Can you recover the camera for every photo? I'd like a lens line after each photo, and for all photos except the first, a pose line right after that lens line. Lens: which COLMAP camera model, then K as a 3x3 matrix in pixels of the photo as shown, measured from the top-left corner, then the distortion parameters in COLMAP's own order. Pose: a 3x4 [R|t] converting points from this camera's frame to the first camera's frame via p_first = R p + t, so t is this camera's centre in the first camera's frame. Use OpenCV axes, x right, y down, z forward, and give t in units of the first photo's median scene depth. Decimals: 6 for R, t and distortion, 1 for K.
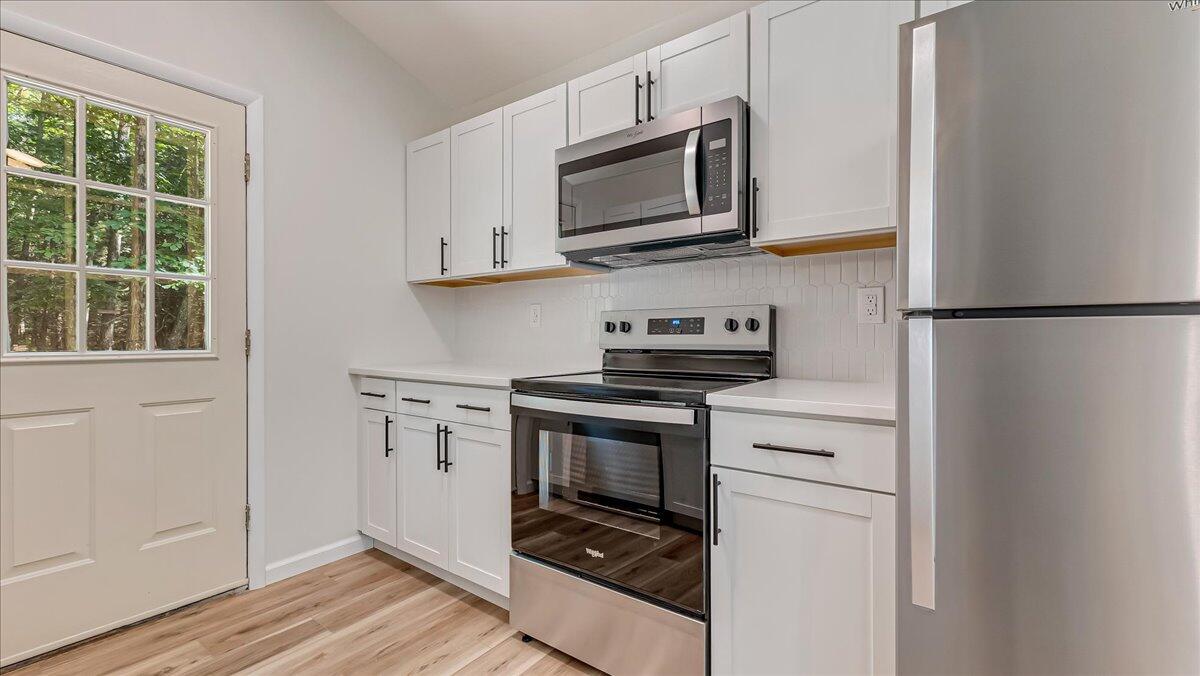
lens RADIAL K [[505.1, 0, 600.0], [0, 505.1, 338.0], [0, 0, 1]] dist [0.001585, 0.000022]
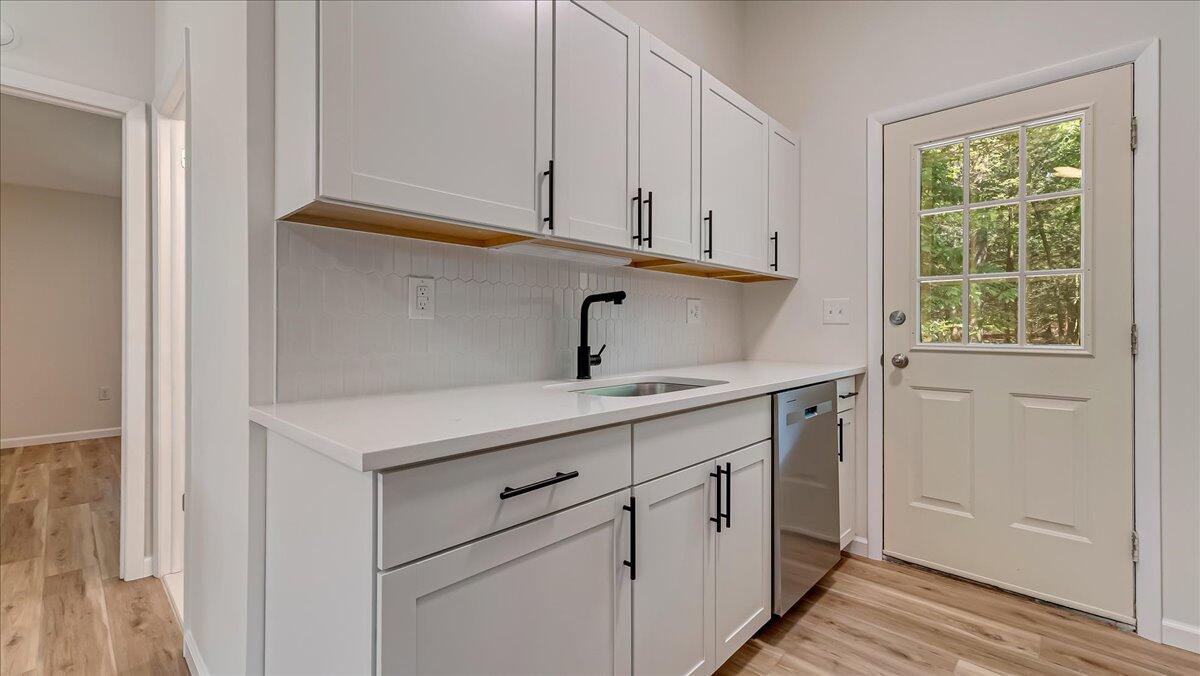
lens RADIAL K [[511.2, 0, 589.6], [0, 511.2, 326.2], [0, 0, 1]] dist [0.004142, 0.000320]
pose [[-0.134574, -0.004397, -0.990894, 0.292984], [-0.005449, 0.999978, -0.003697, -0.005409], [0.990889, 0.004901, -0.134595, 0.221775]]
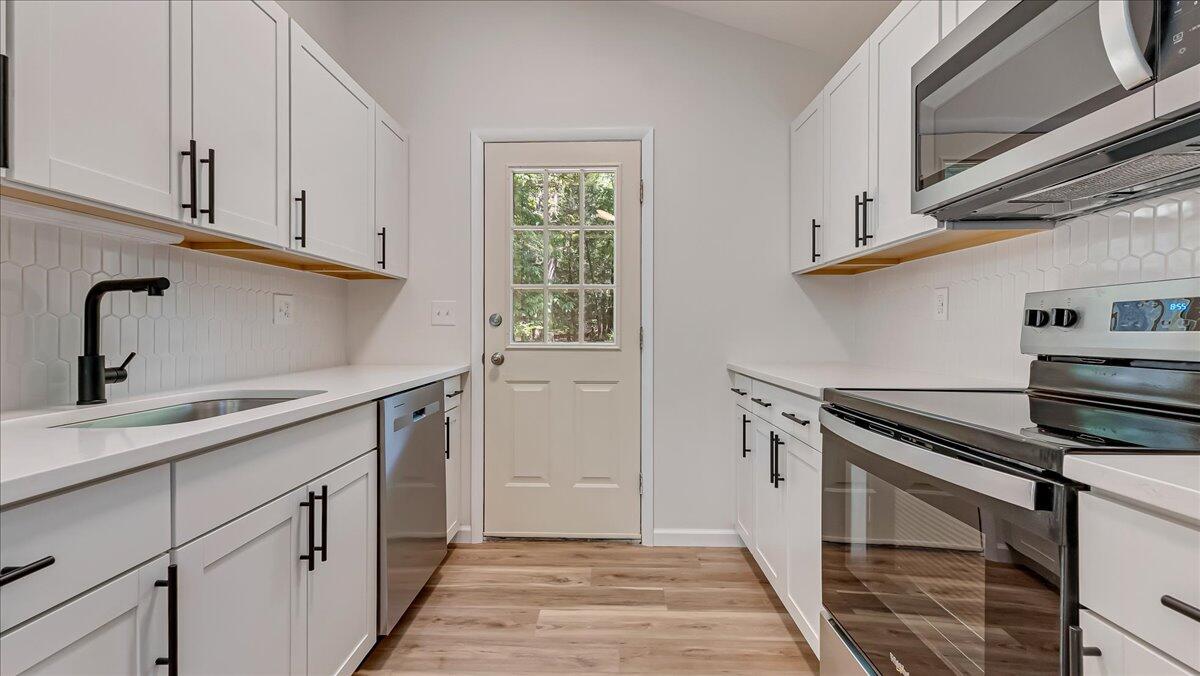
lens RADIAL K [[509.4, 0, 595.7], [0, 509.4, 331.7], [0, 0, 1]] dist [0.003865, 0.000383]
pose [[0.565721, 0.002302, -0.824593, 0.248621], [-0.003515, 0.999994, 0.000380, -0.004626], [0.824589, 0.002683, 0.565726, 0.239728]]
